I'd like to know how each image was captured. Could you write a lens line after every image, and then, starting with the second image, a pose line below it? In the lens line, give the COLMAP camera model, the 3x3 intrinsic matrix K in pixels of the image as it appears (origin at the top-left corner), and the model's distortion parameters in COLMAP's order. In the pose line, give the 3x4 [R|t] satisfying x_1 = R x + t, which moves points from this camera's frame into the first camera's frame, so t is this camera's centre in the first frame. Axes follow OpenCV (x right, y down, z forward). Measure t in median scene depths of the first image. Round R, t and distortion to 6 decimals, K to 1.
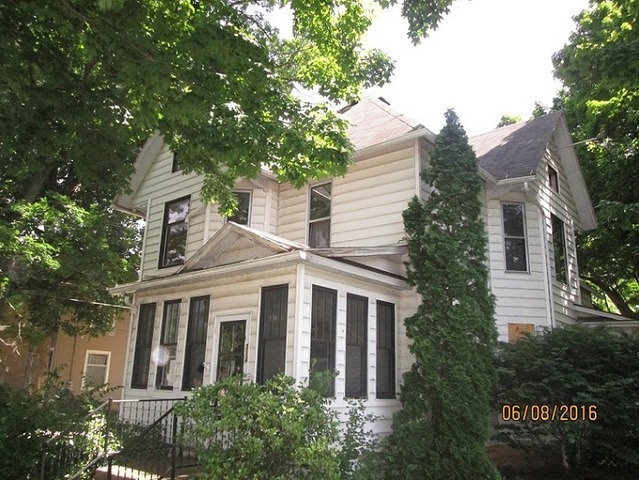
lens RADIAL K [[529.7, 0, 320.8], [0, 529.7, 240.4], [0, 0, 1]] dist [-0.036530, 0.016239]
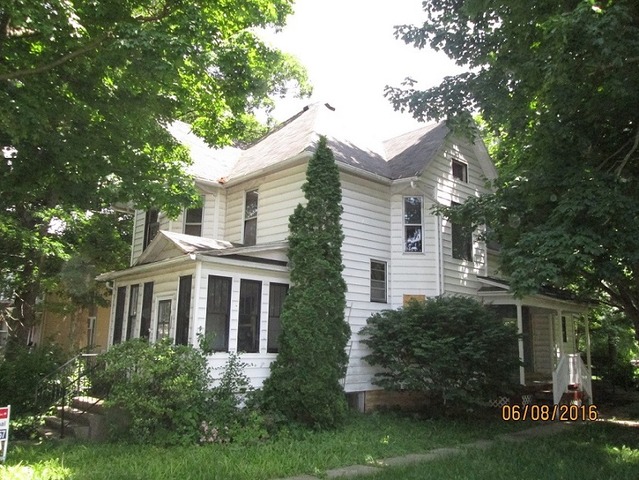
lens RADIAL K [[529.7, 0, 318.6], [0, 529.7, 239.7], [0, 0, 1]] dist [-0.036530, 0.016239]
pose [[0.993045, -0.032995, -0.113014, 0.380898], [0.040475, 0.997094, 0.064544, -0.079453], [0.110556, -0.068669, 0.991495, -0.333187]]
